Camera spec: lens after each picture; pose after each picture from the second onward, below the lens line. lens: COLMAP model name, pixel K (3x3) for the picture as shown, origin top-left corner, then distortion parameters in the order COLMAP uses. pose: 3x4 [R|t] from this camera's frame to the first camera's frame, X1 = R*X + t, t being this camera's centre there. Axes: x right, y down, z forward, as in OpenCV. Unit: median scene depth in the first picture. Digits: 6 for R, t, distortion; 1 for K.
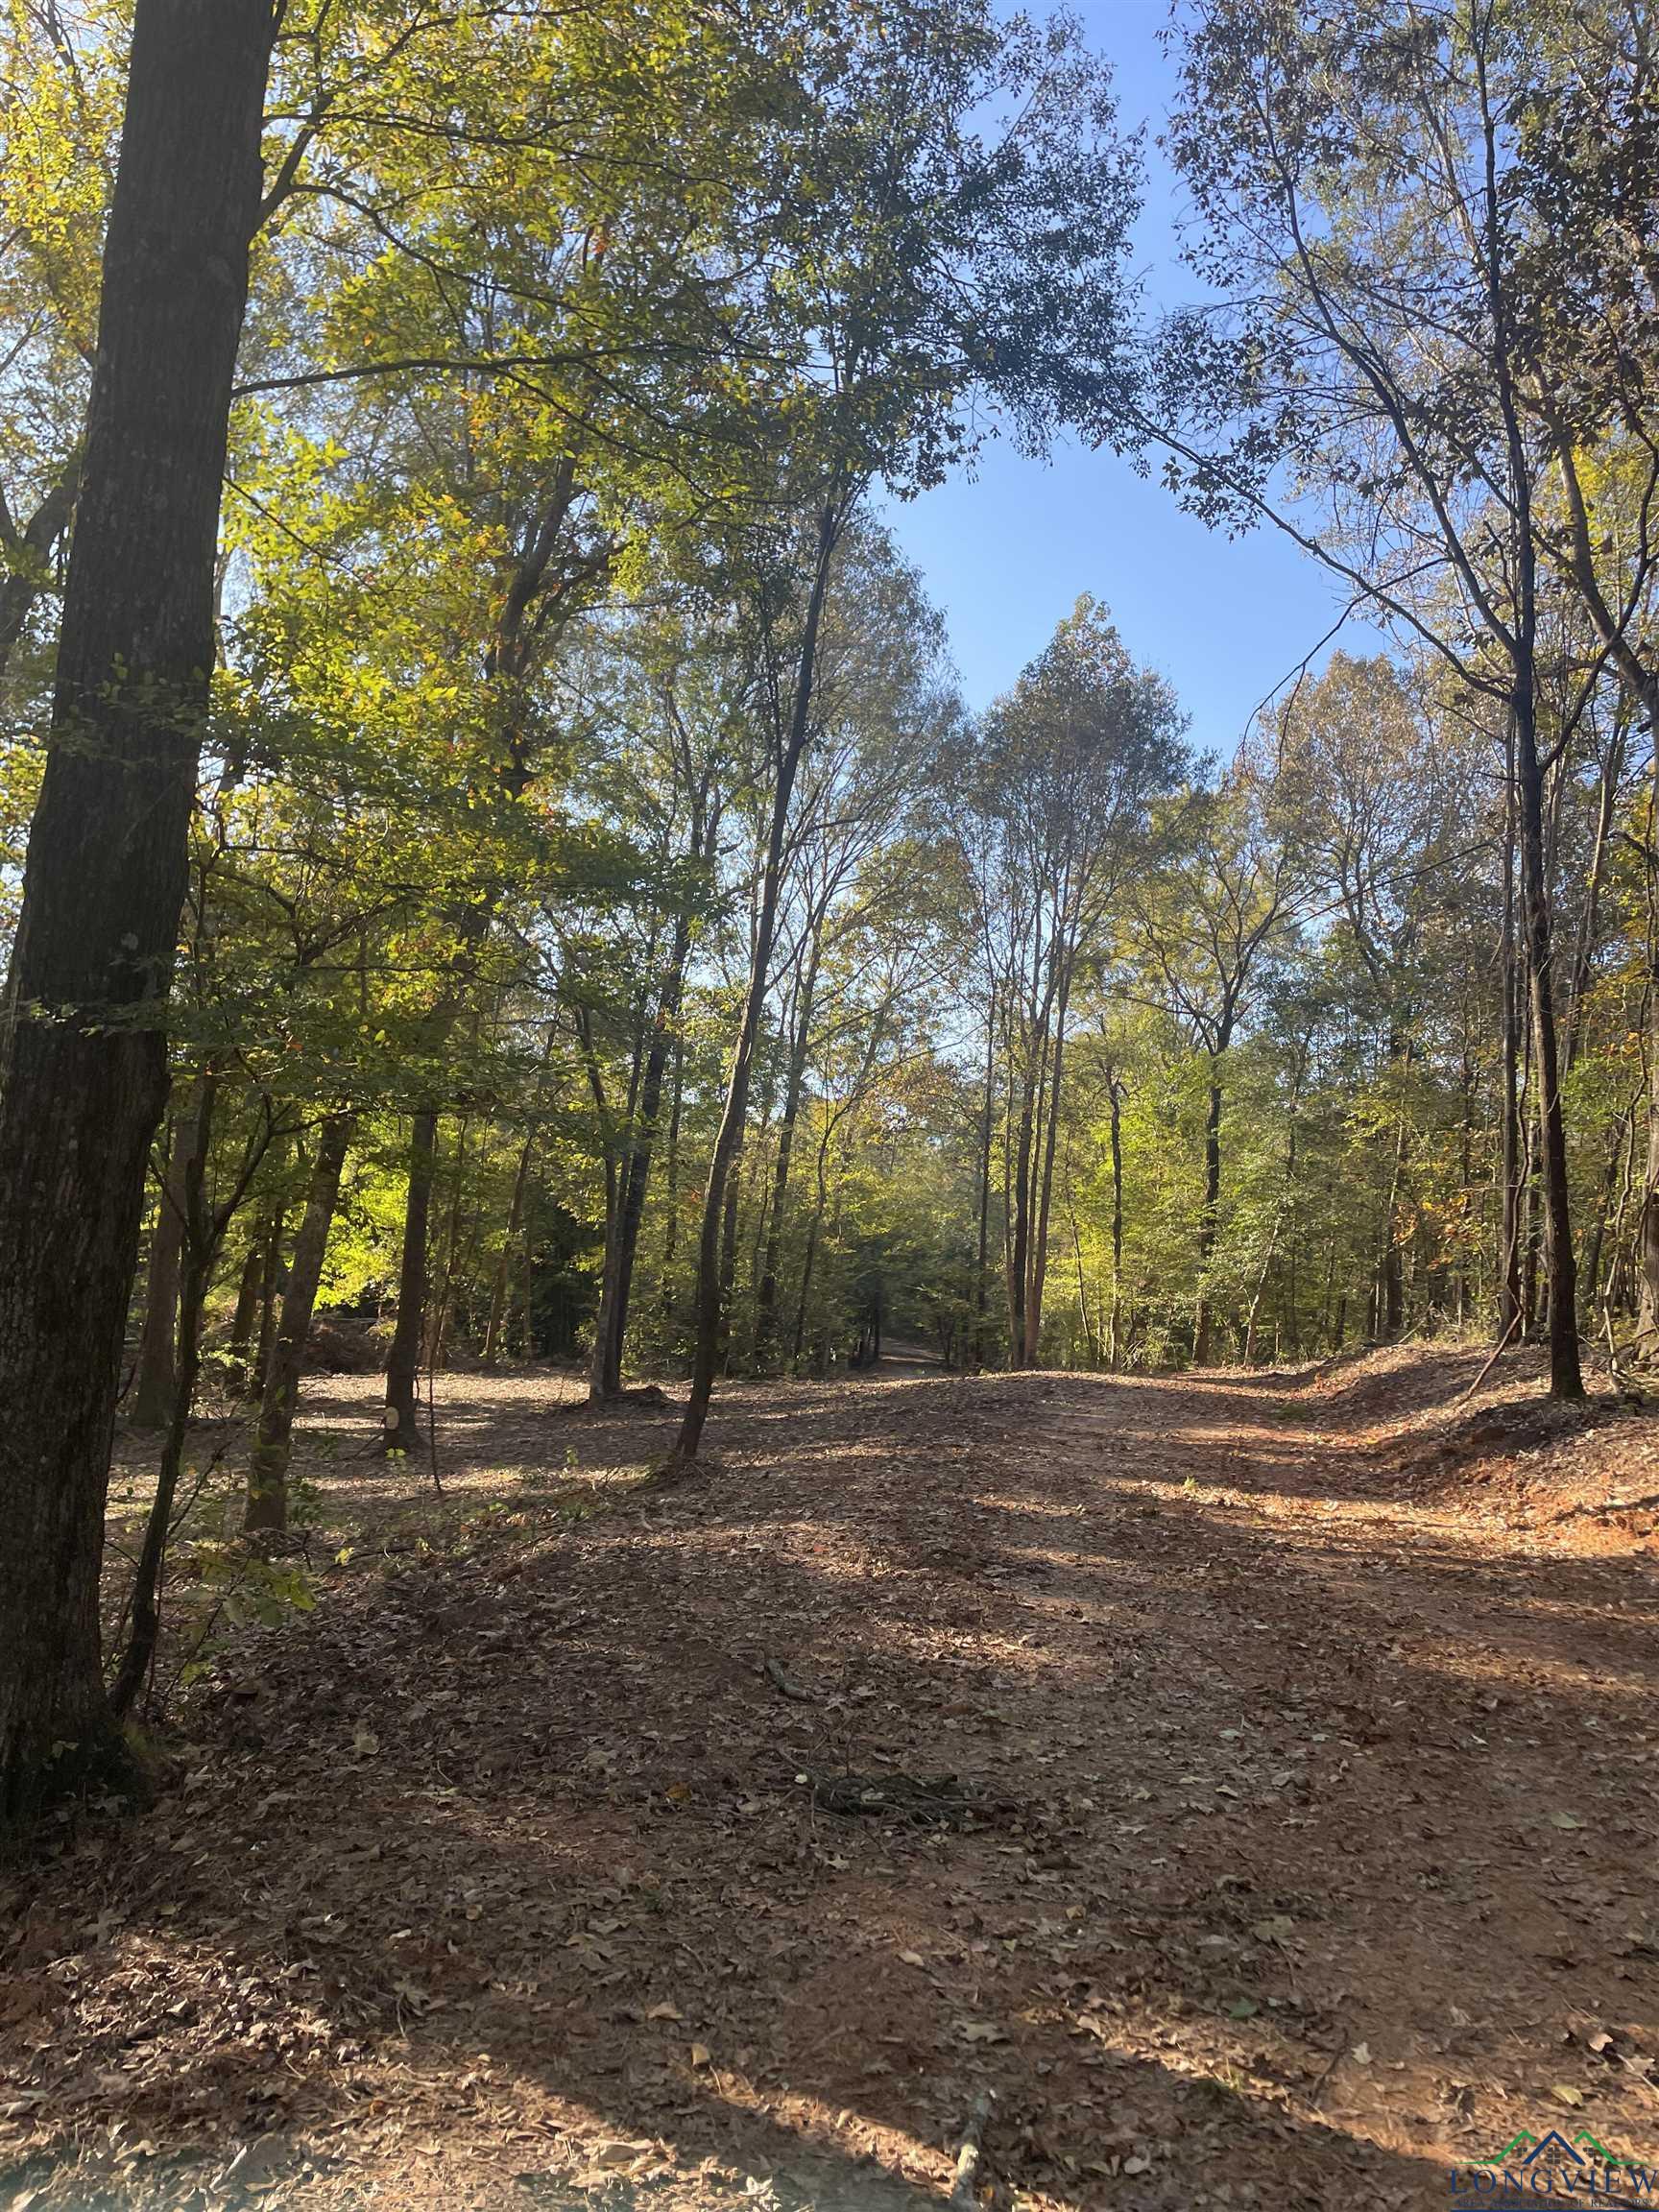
lens RADIAL K [[1671.0, 0, 825.5], [0, 1671.0, 1079.0], [0, 0, 1]] dist [0.092217, -0.000014]
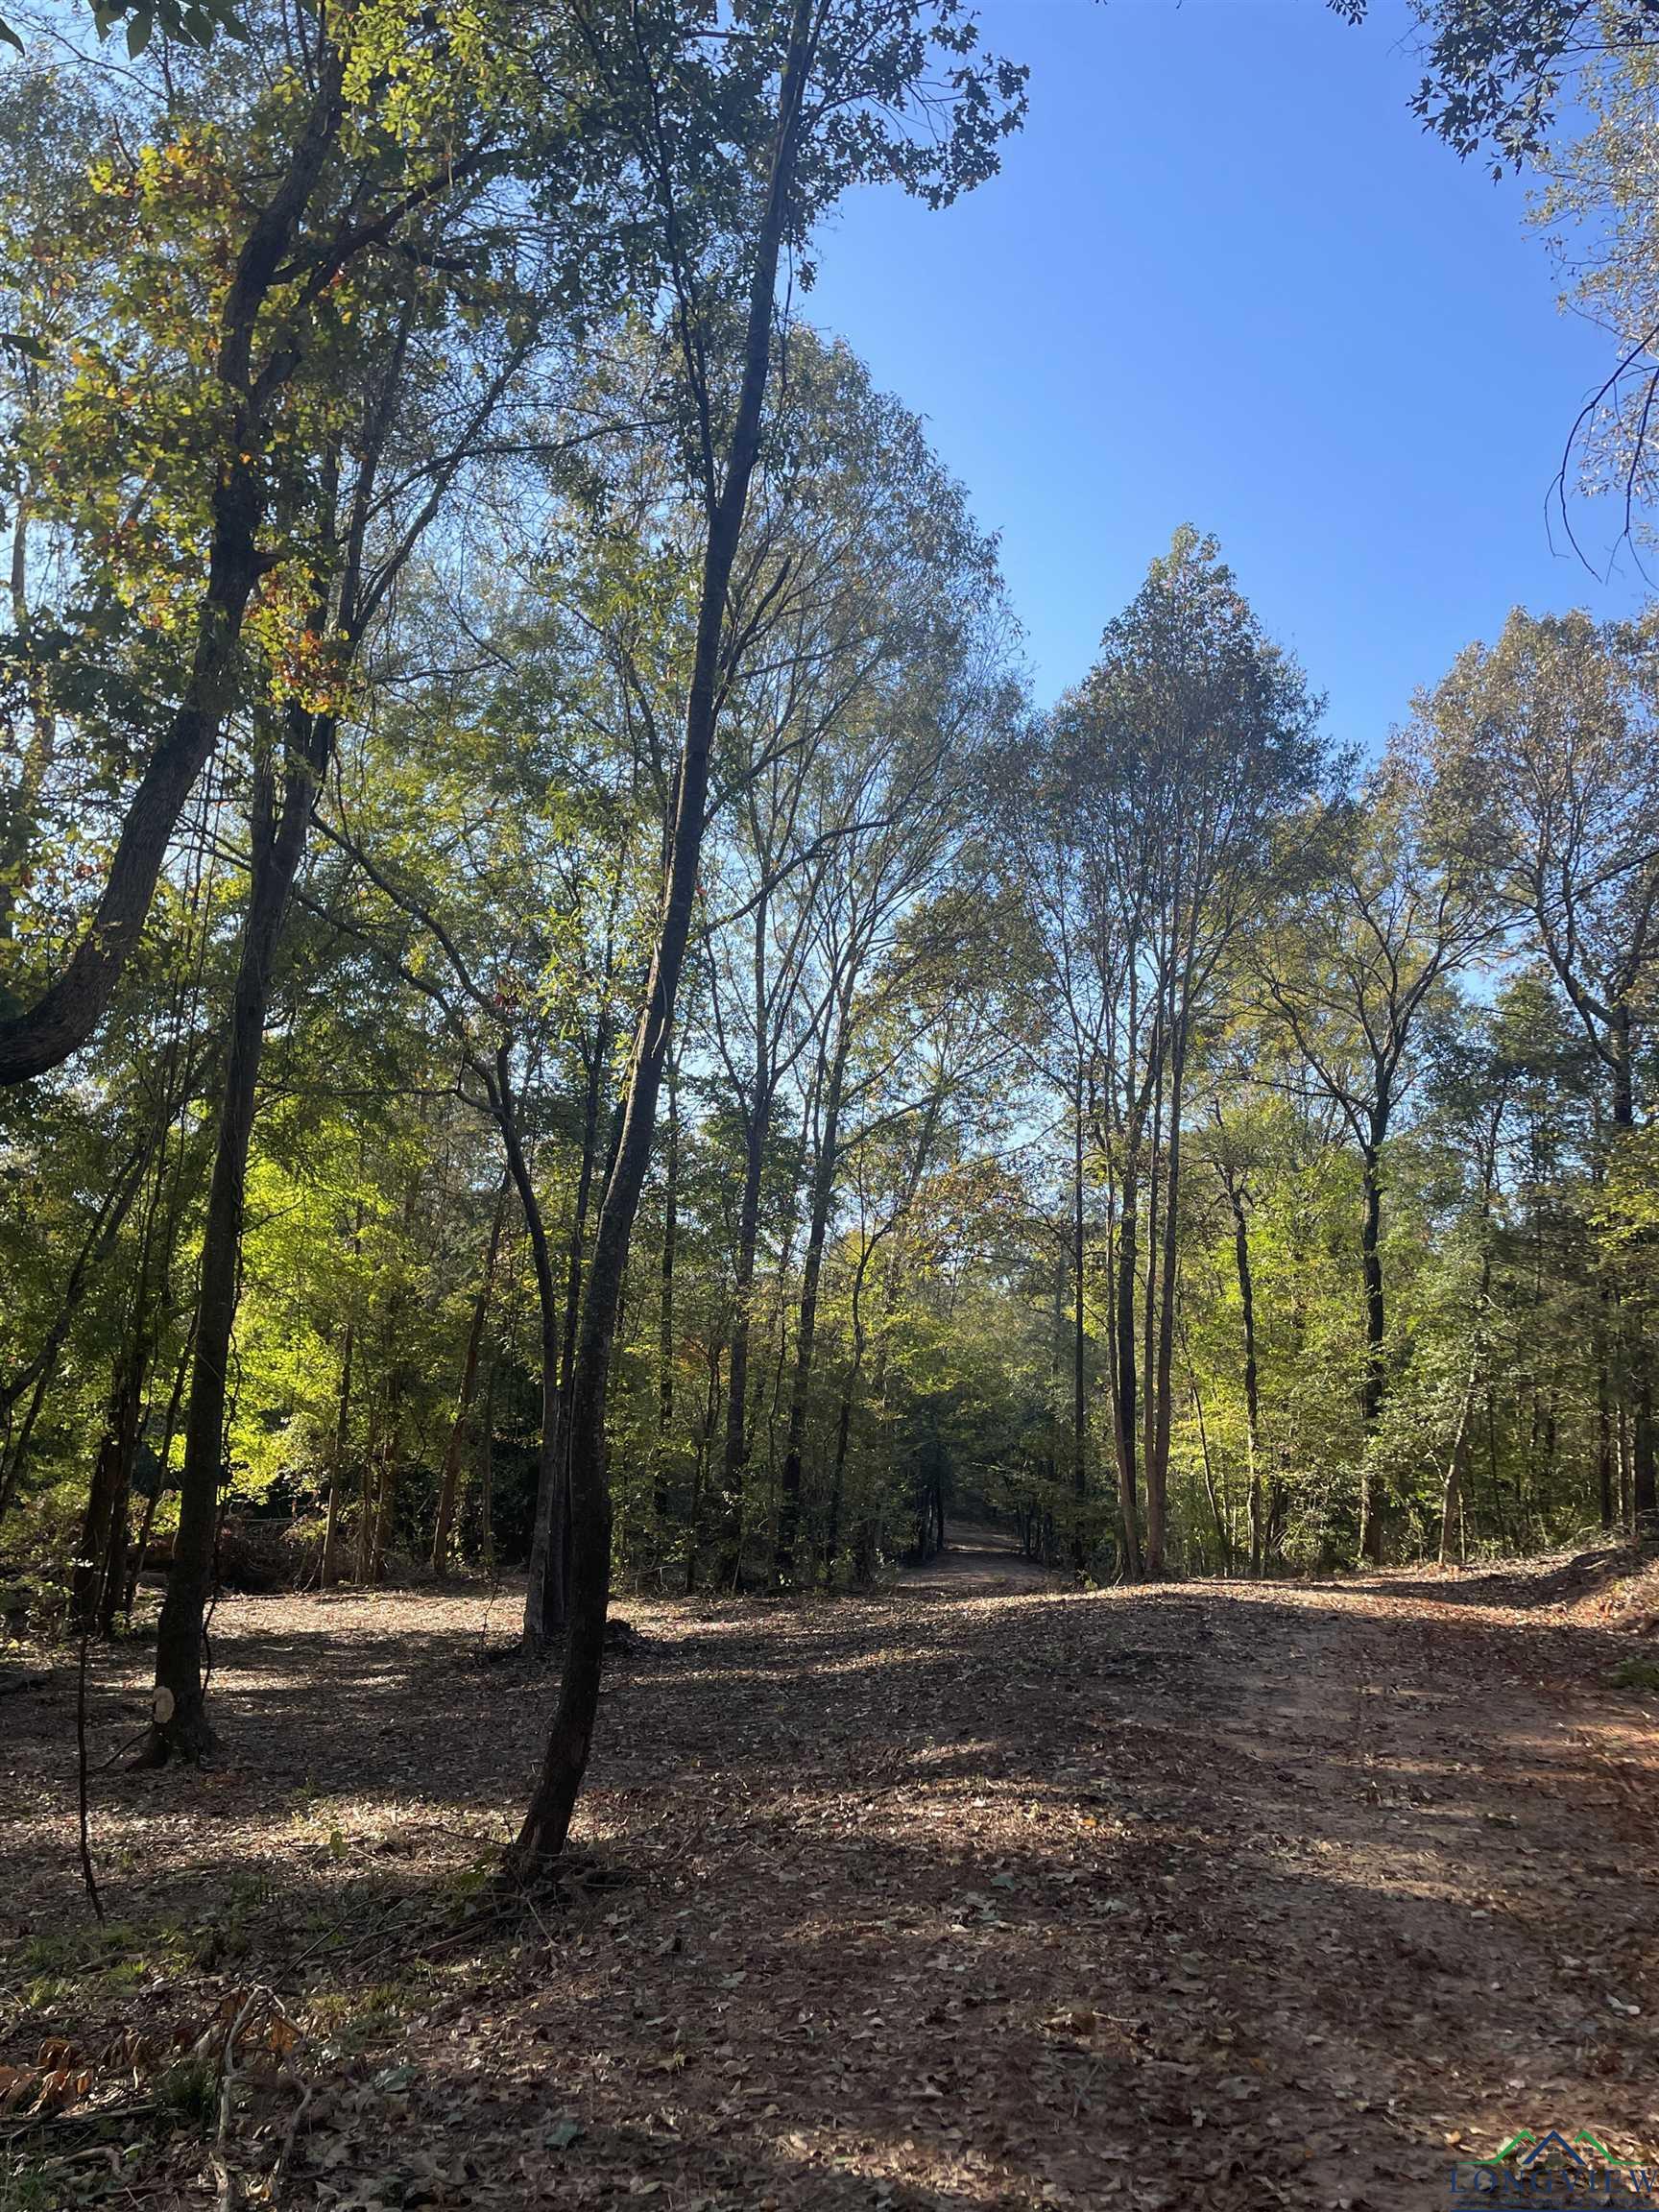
lens RADIAL K [[1857.2, 0, 816.5], [0, 1857.2, 1105.3], [0, 0, 1]] dist [0.101112, -0.125945]
pose [[0.999143, -0.028437, -0.030093, 0.006528], [0.026476, 0.997620, -0.063666, 0.014844], [0.031832, 0.062814, 0.997517, 0.146619]]
